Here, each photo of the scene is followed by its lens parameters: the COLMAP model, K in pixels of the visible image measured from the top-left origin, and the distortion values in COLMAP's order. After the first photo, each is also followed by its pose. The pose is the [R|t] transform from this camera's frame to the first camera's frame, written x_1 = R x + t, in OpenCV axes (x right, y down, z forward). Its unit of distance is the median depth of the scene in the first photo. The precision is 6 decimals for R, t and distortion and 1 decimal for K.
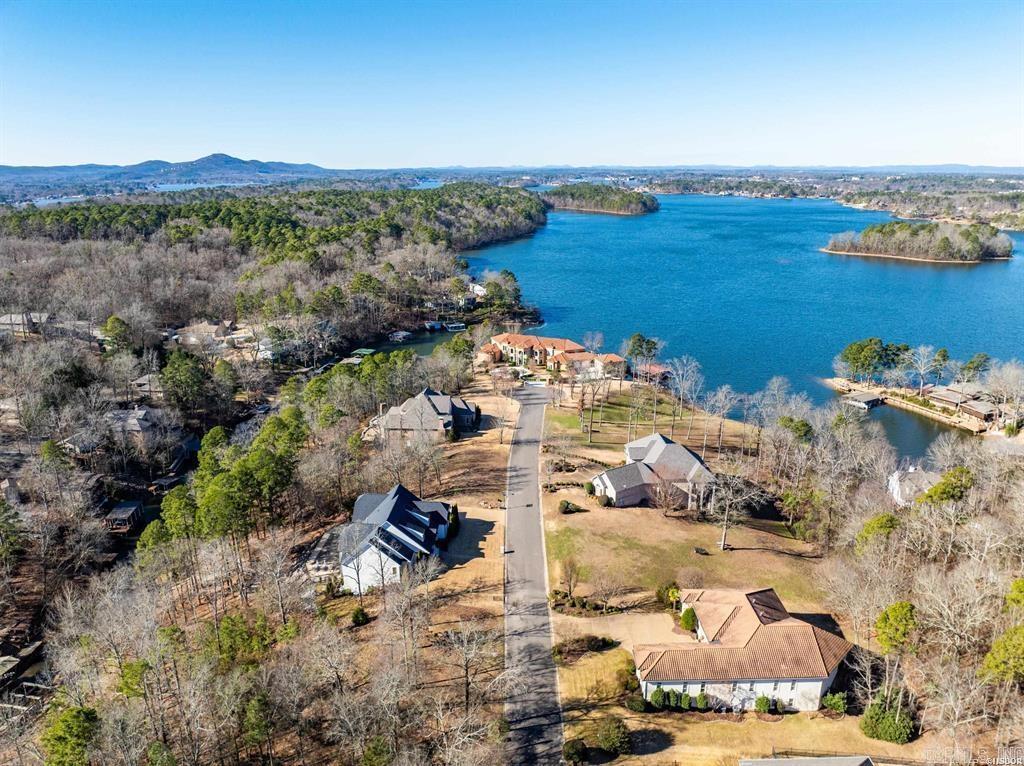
lens RADIAL K [[711.5, 0, 512.0], [0, 711.5, 383.0], [0, 0, 1]] dist [-0.048151, 0.009224]
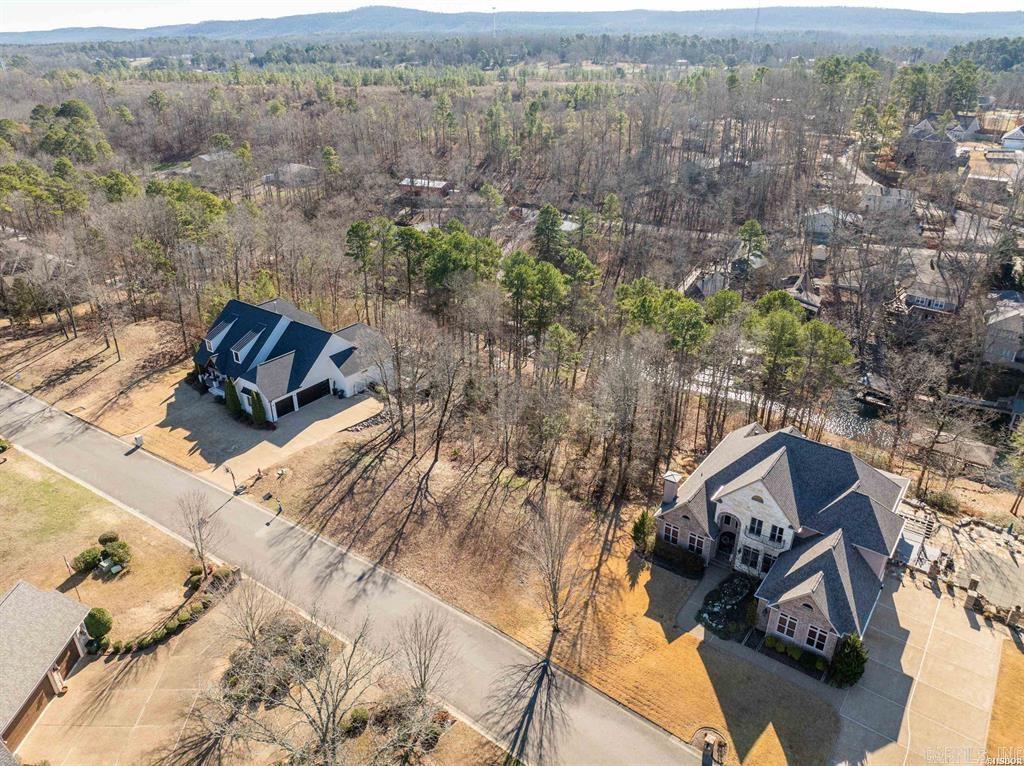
lens RADIAL K [[716.4, 0, 532.8], [0, 716.4, 387.6], [0, 0, 1]] dist [-0.055695, 0.030648]
pose [[-0.529984, 0.383713, -0.756228, 0.096782], [-0.244243, 0.784910, 0.569439, -0.089046], [0.812072, 0.486498, -0.322271, 0.565262]]
